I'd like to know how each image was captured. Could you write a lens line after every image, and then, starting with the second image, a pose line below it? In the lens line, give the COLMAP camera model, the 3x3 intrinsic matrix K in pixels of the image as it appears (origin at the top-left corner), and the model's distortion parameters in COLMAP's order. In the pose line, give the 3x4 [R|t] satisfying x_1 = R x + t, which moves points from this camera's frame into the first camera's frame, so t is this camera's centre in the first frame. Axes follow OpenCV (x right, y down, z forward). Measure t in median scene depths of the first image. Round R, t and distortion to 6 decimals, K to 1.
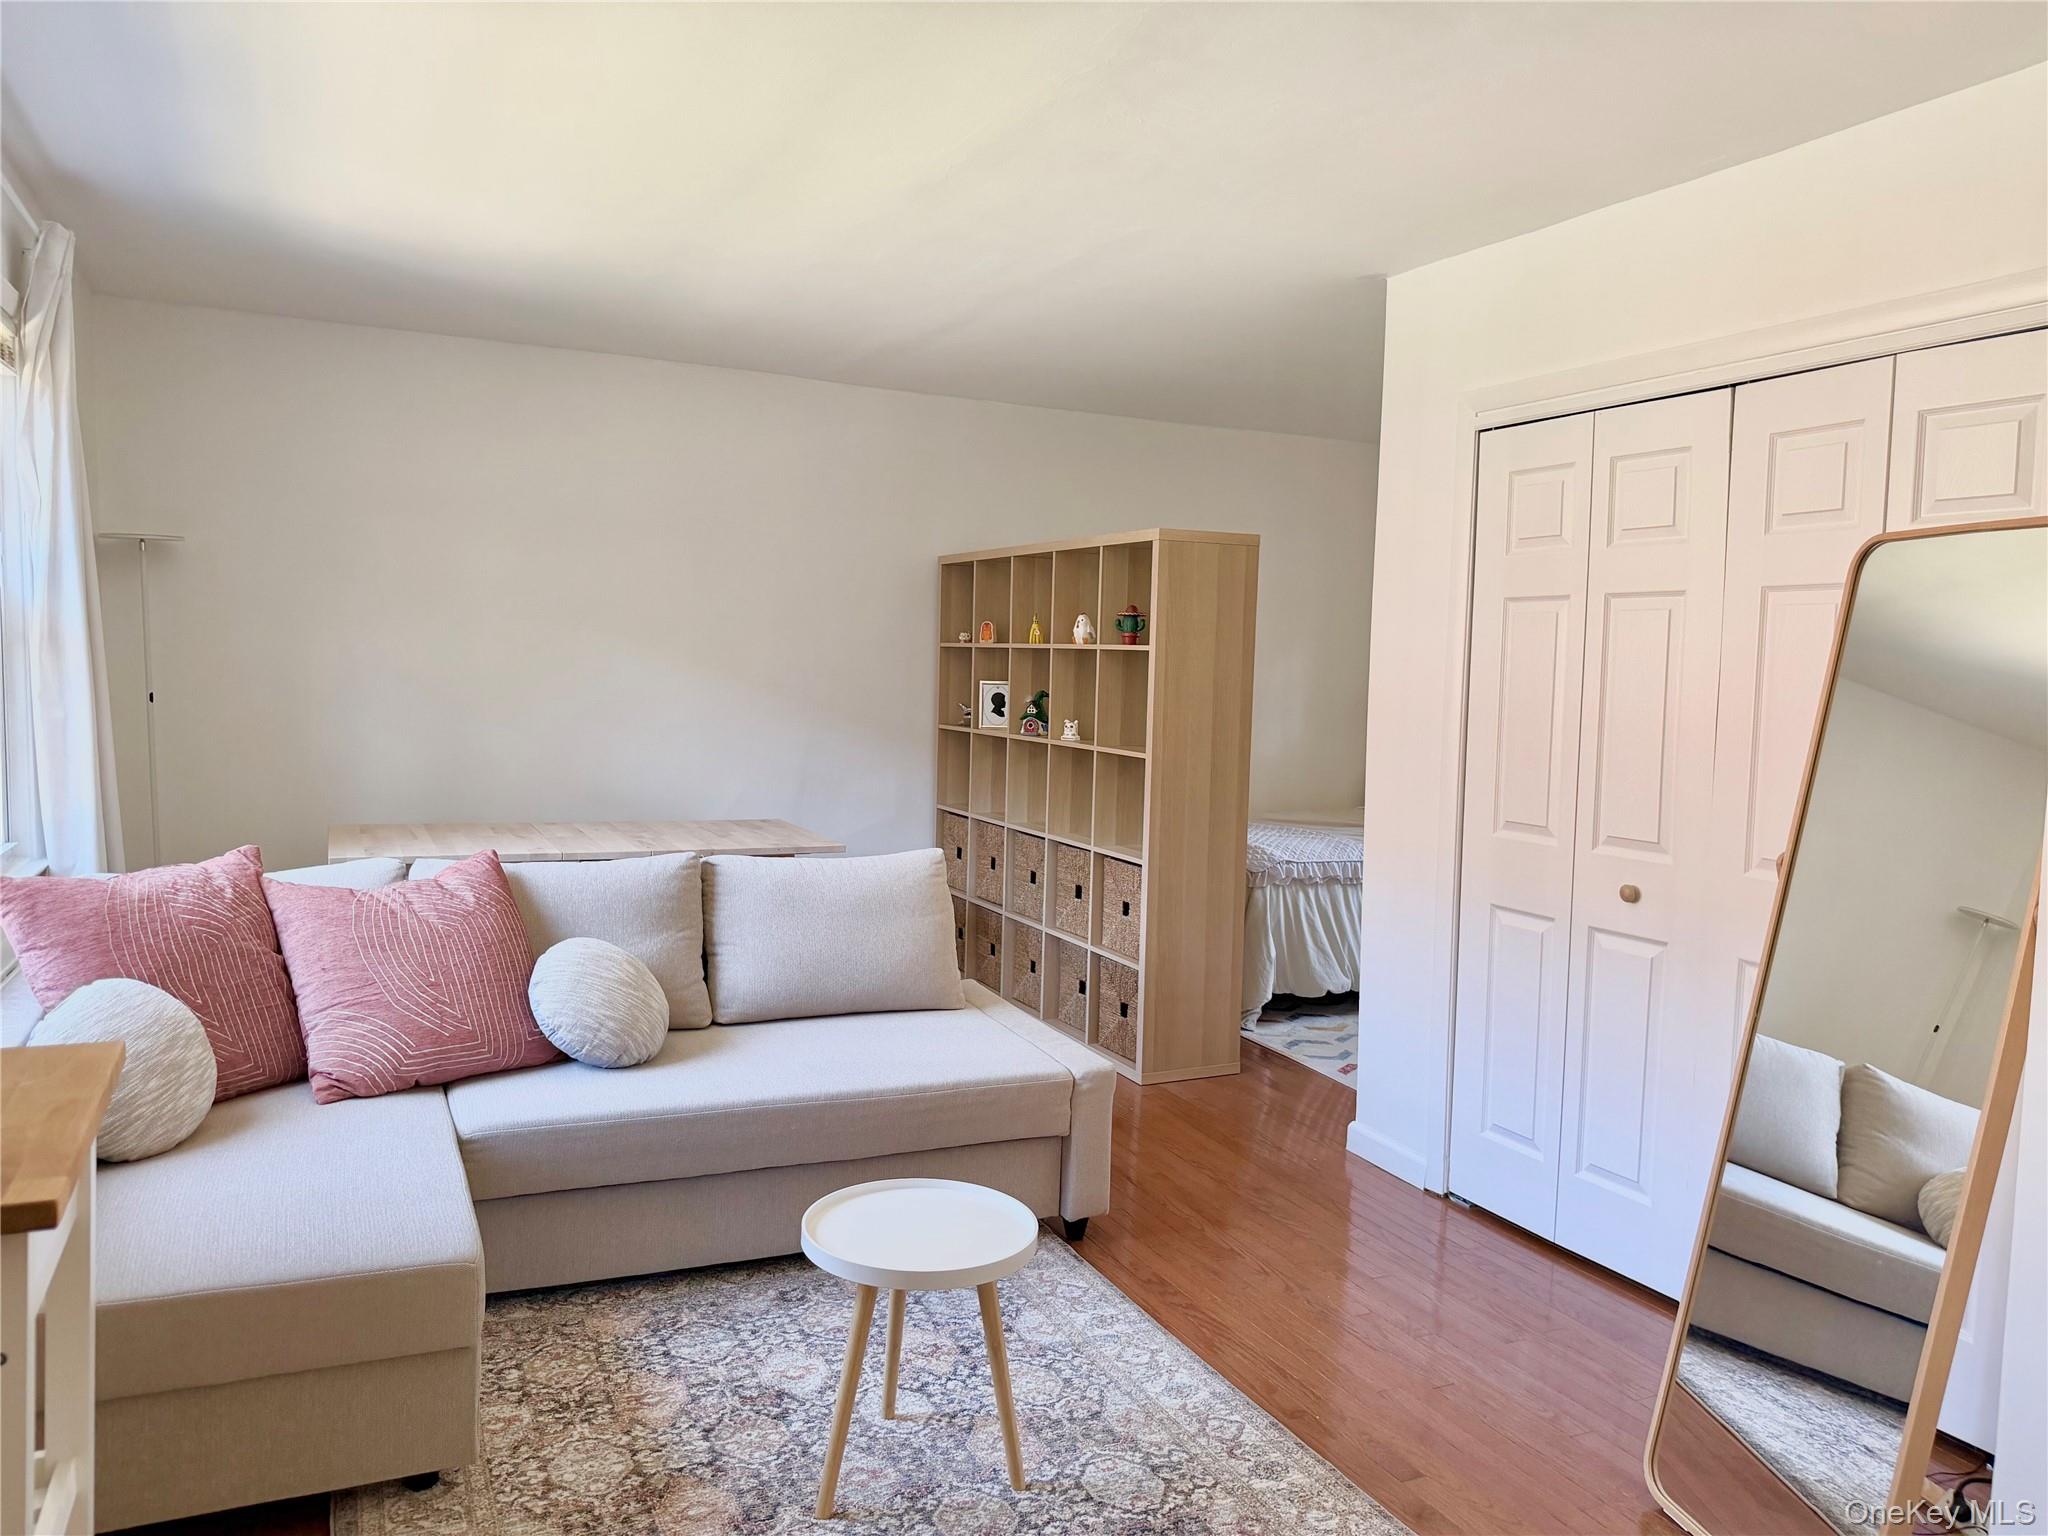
lens RADIAL K [[1429.0, 0, 1030.9], [0, 1429.0, 767.0], [0, 0, 1]] dist [0.016951, -0.035485]
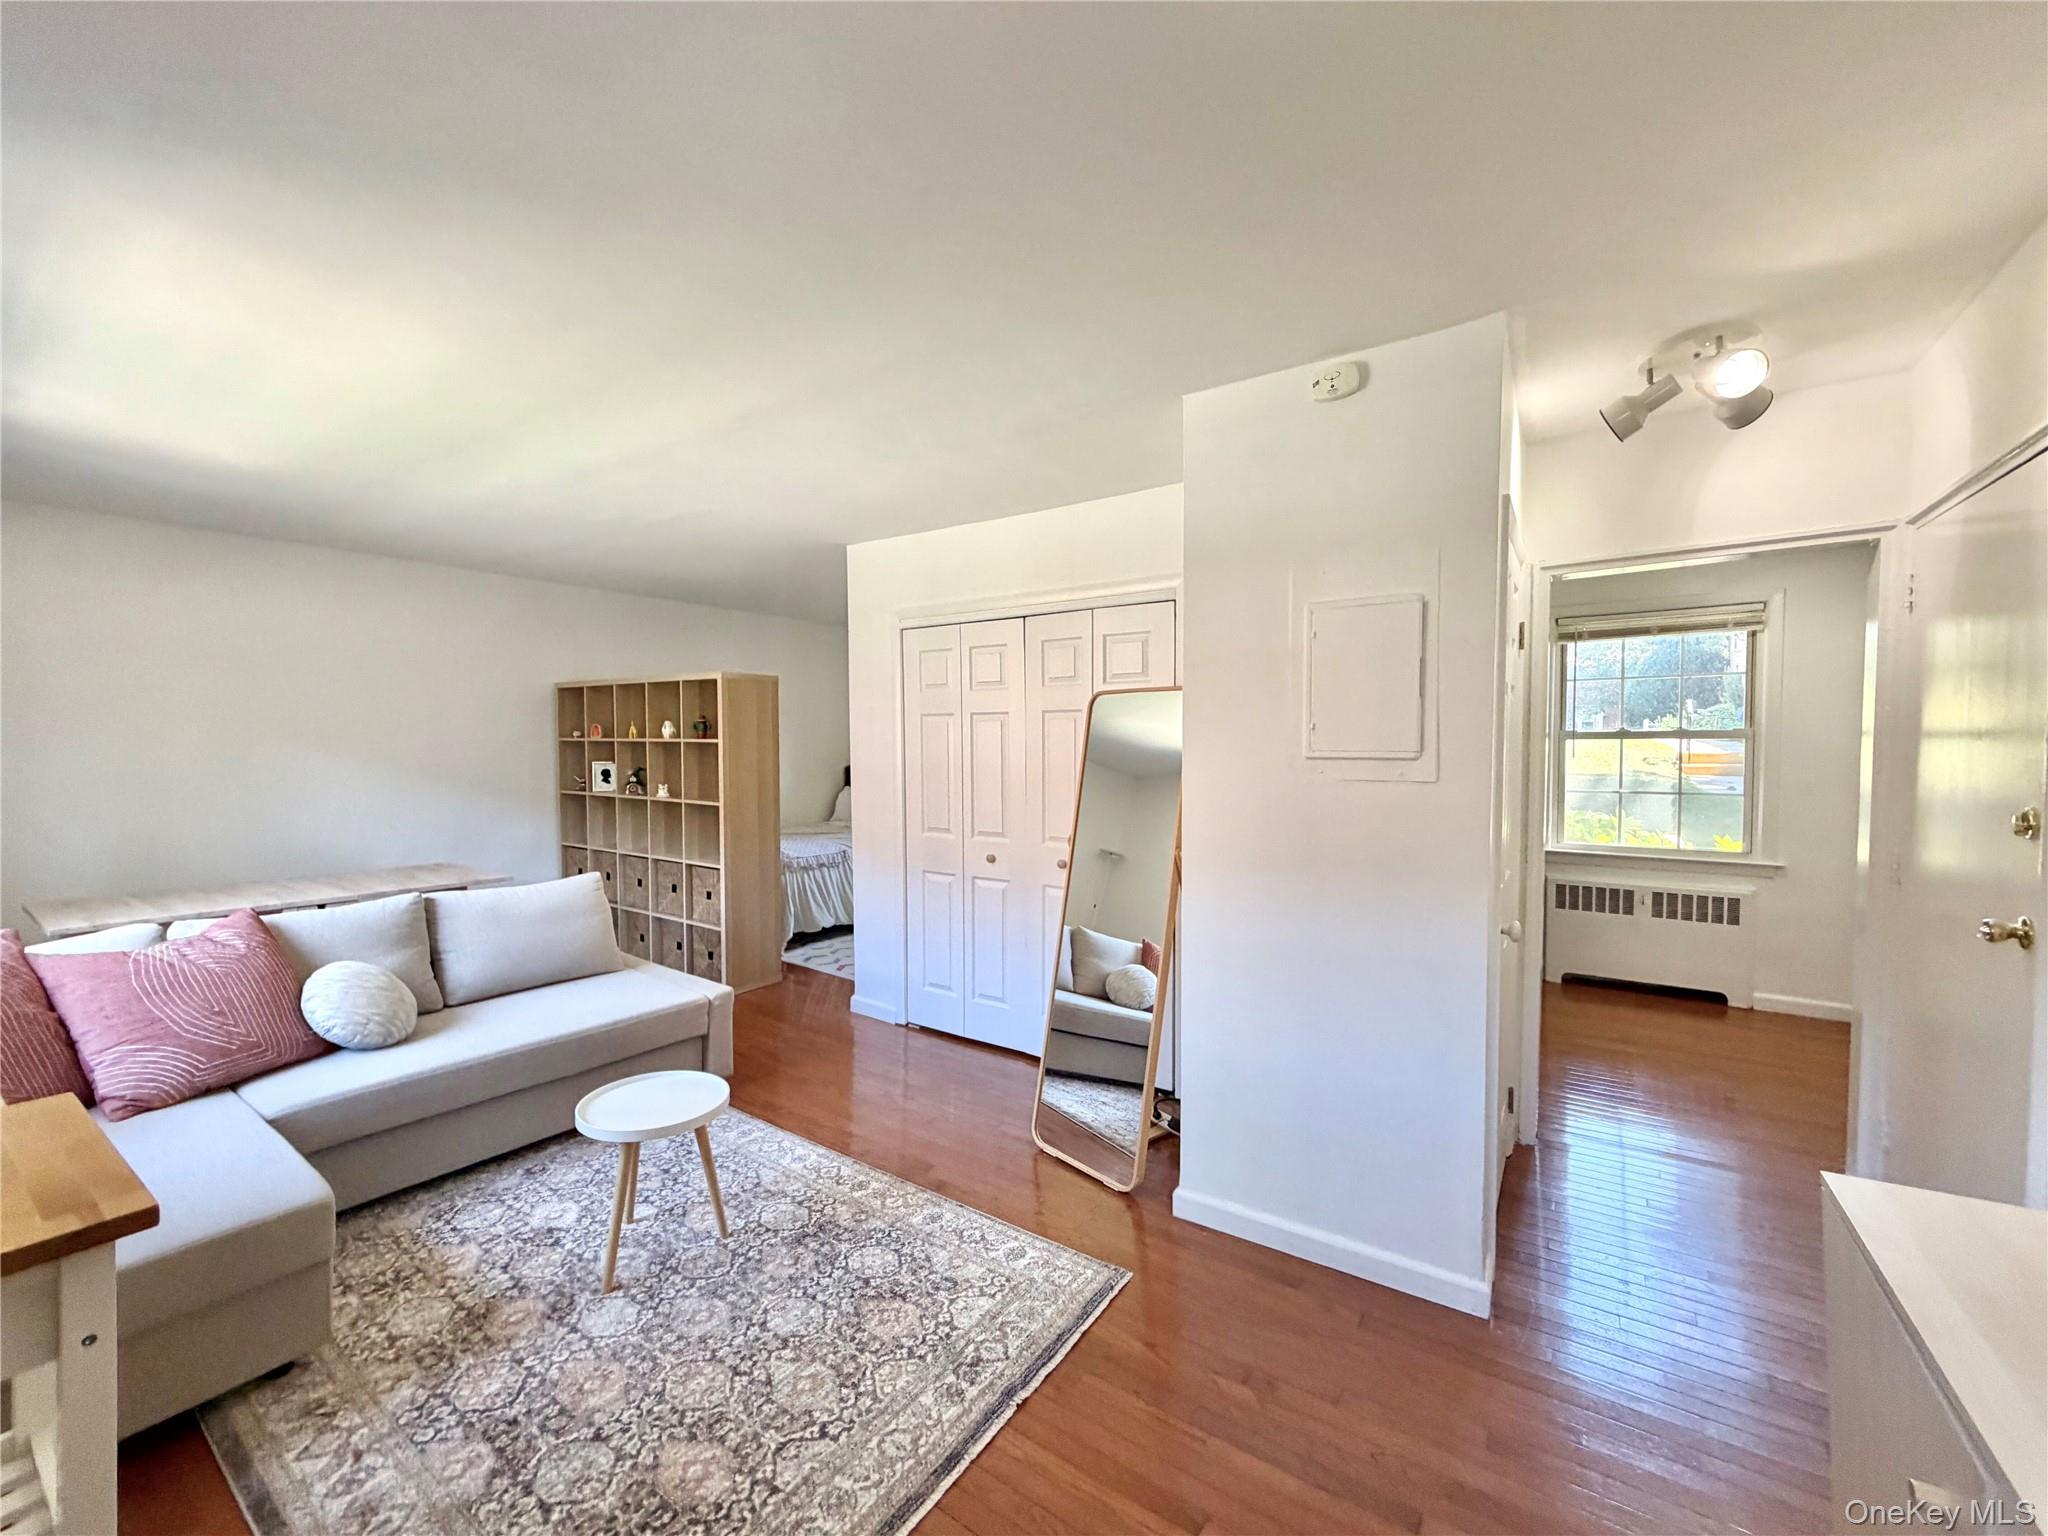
lens RADIAL K [[818.6, 0, 1015.6], [0, 818.6, 771.7], [0, 0, 1]] dist [0.001052, -0.000924]
pose [[0.870465, -0.044474, 0.490217, -0.120298], [0.056767, 0.998335, -0.010227, -0.022520], [-0.488946, 0.036731, 0.871541, -0.044085]]
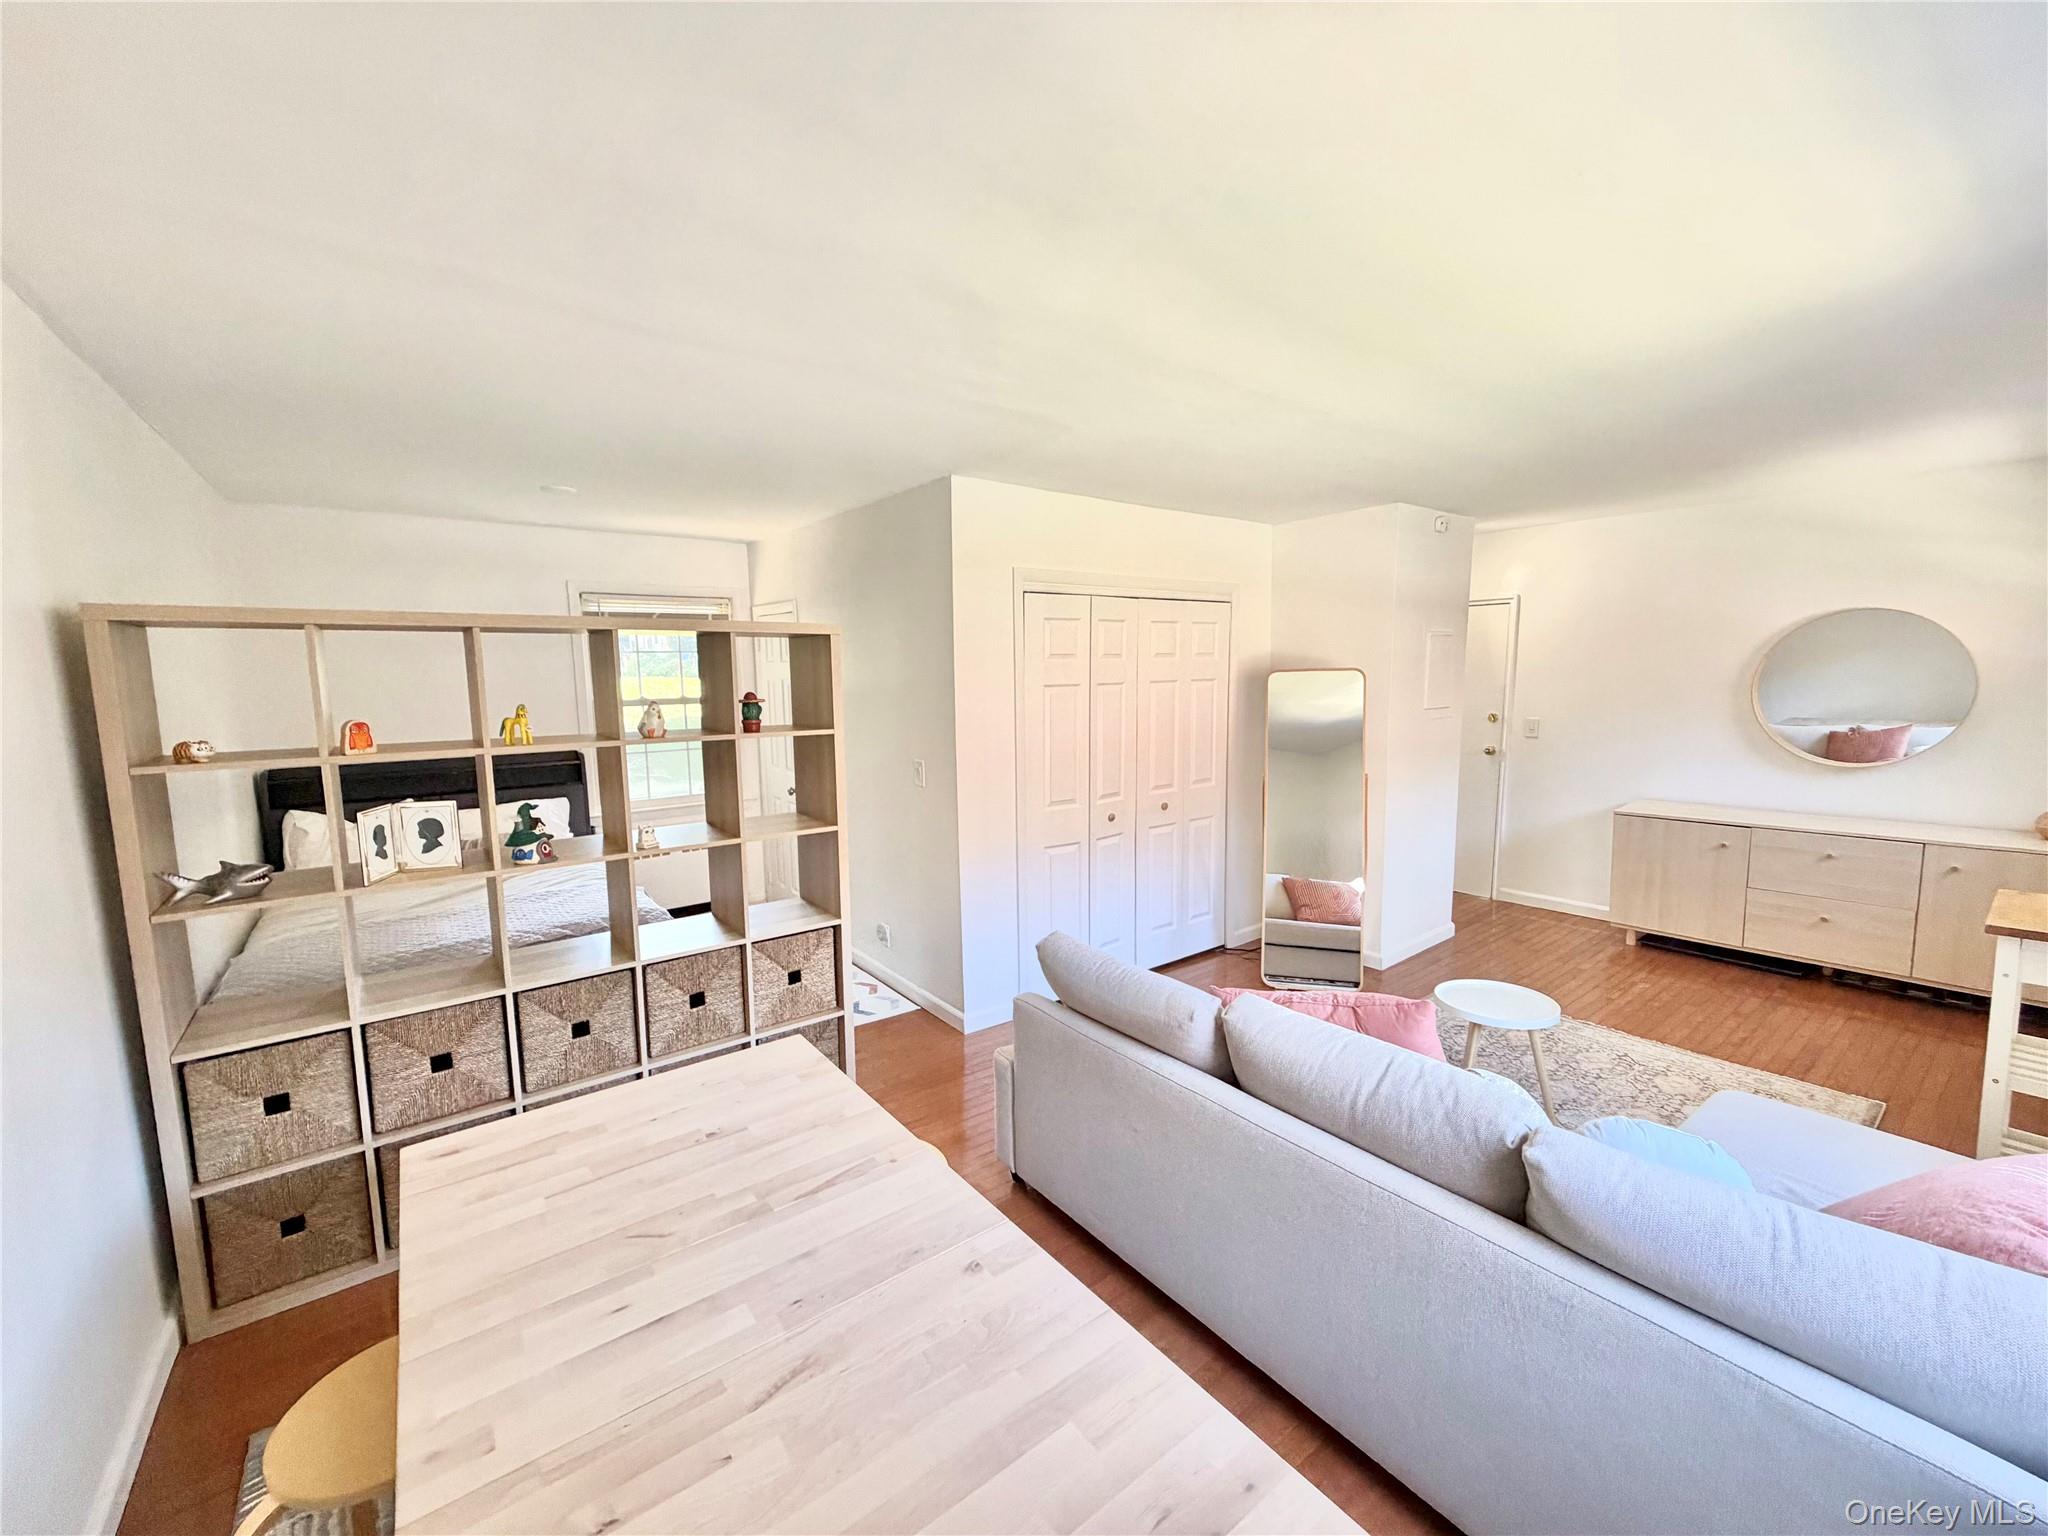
lens RADIAL K [[818.6, 0, 1029.0], [0, 818.6, 766.0], [0, 0, 1]] dist [0.001052, -0.000924]
pose [[-0.204459, -0.124759, 0.970892, -0.757616], [0.086633, 0.985647, 0.144899, -0.180428], [-0.975034, 0.113737, -0.190716, 1.298033]]
